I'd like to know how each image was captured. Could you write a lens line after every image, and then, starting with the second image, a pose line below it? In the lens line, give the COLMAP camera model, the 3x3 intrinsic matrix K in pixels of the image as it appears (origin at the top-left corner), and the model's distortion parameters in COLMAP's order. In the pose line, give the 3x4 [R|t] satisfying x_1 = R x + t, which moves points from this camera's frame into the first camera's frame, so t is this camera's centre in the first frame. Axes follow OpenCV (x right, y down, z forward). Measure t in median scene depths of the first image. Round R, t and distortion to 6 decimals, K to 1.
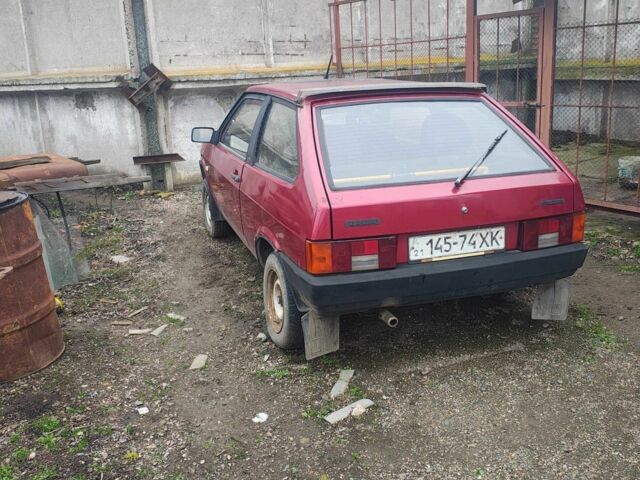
lens RADIAL K [[726.8, 0, 320.0], [0, 726.8, 240.0], [0, 0, 1]] dist [0.153600, -0.027883]
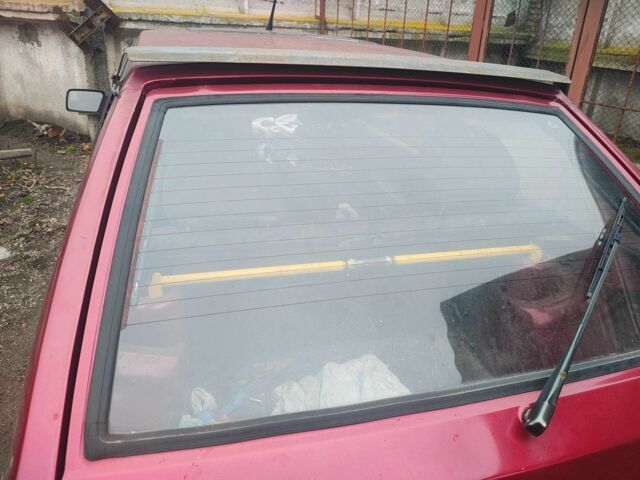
lens RADIAL K [[523.5, 0, 319.1], [0, 523.5, 257.8], [0, 0, 1]] dist [0.000206, 0.017202]
pose [[0.995600, 0.091132, 0.021797, 0.037607], [-0.093591, 0.978489, 0.183848, -0.075829], [-0.004573, -0.185079, 0.982713, 0.341836]]
